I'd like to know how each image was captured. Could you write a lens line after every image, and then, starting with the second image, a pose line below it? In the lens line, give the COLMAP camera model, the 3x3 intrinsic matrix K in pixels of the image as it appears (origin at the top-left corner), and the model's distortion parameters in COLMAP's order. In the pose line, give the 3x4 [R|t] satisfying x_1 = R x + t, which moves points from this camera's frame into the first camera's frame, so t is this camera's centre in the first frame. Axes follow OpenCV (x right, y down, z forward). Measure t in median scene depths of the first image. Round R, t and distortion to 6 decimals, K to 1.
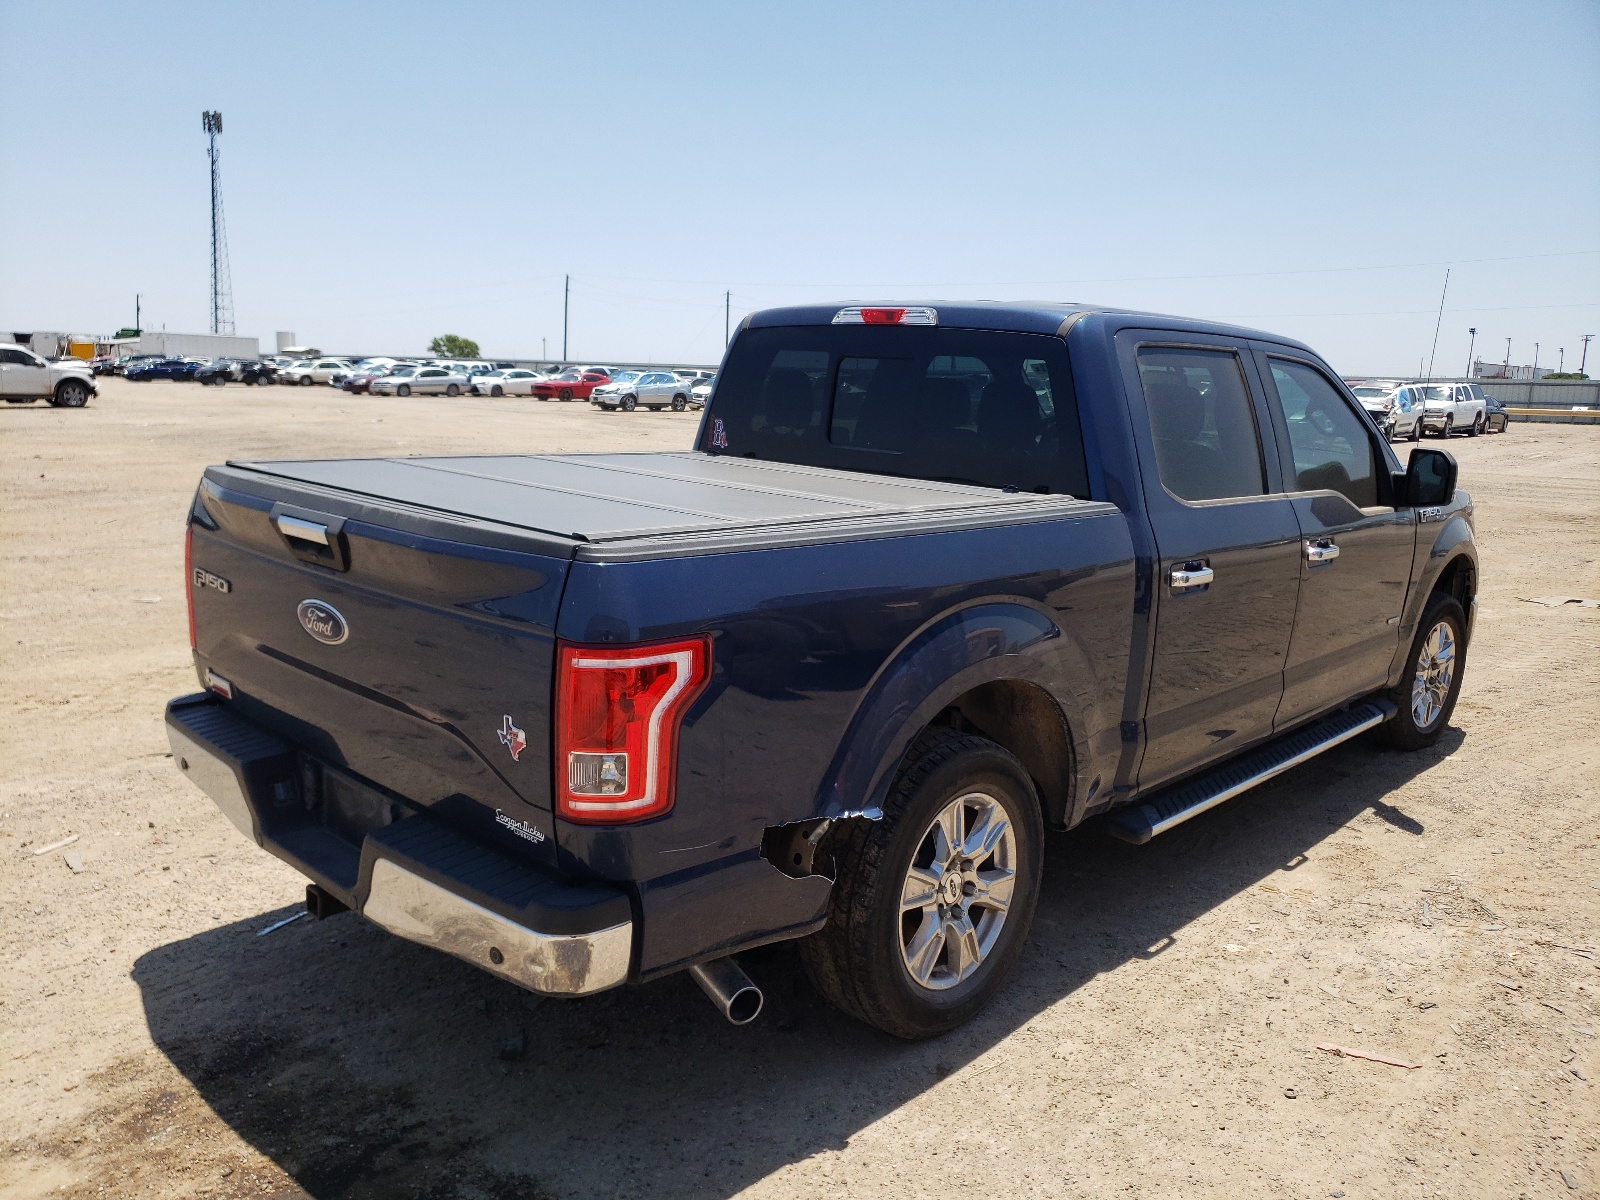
lens RADIAL K [[1228.9, 0, 787.8], [0, 1228.9, 597.2], [0, 0, 1]] dist [0.025795, -0.013682]
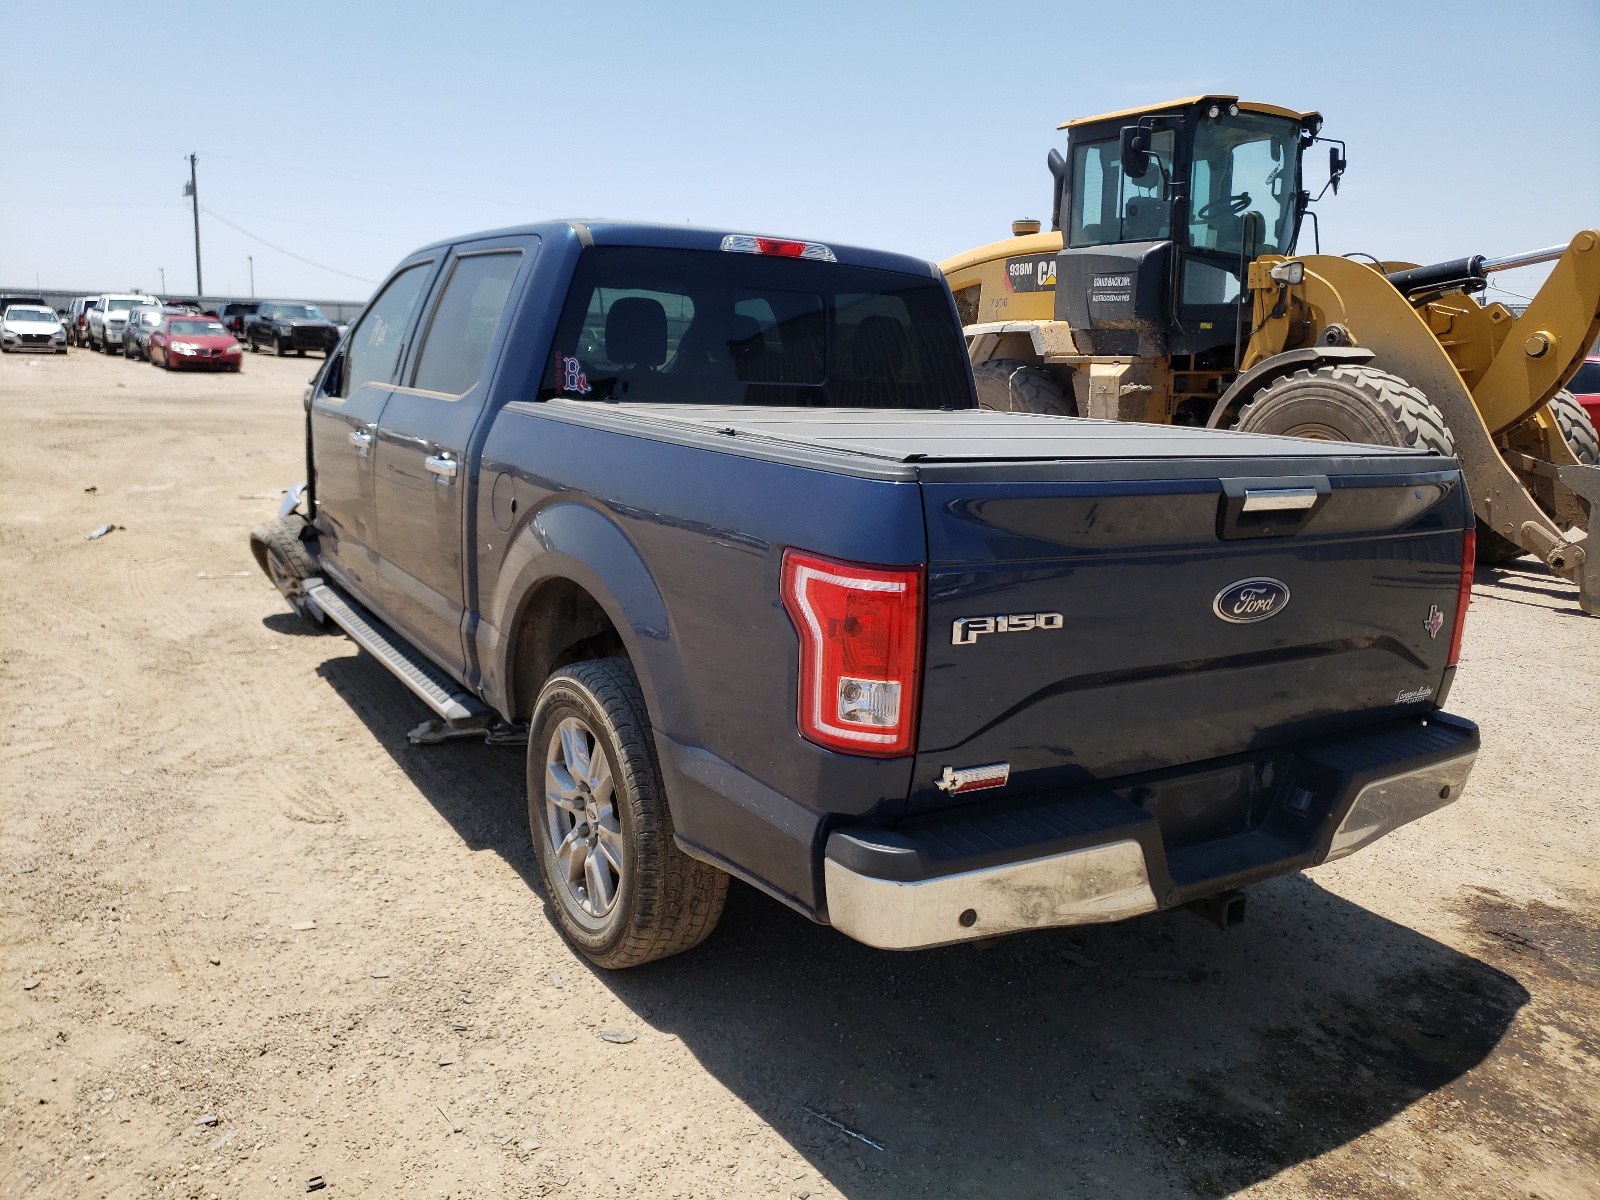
lens RADIAL K [[1232.7, 0, 784.4], [0, 1232.7, 582.5], [0, 0, 1]] dist [0.006165, 0.023751]
pose [[0.250927, -0.204398, 0.946180, -0.952514], [0.146033, 0.974259, 0.171736, -0.142409], [-0.956927, 0.095080, 0.274317, 0.784281]]
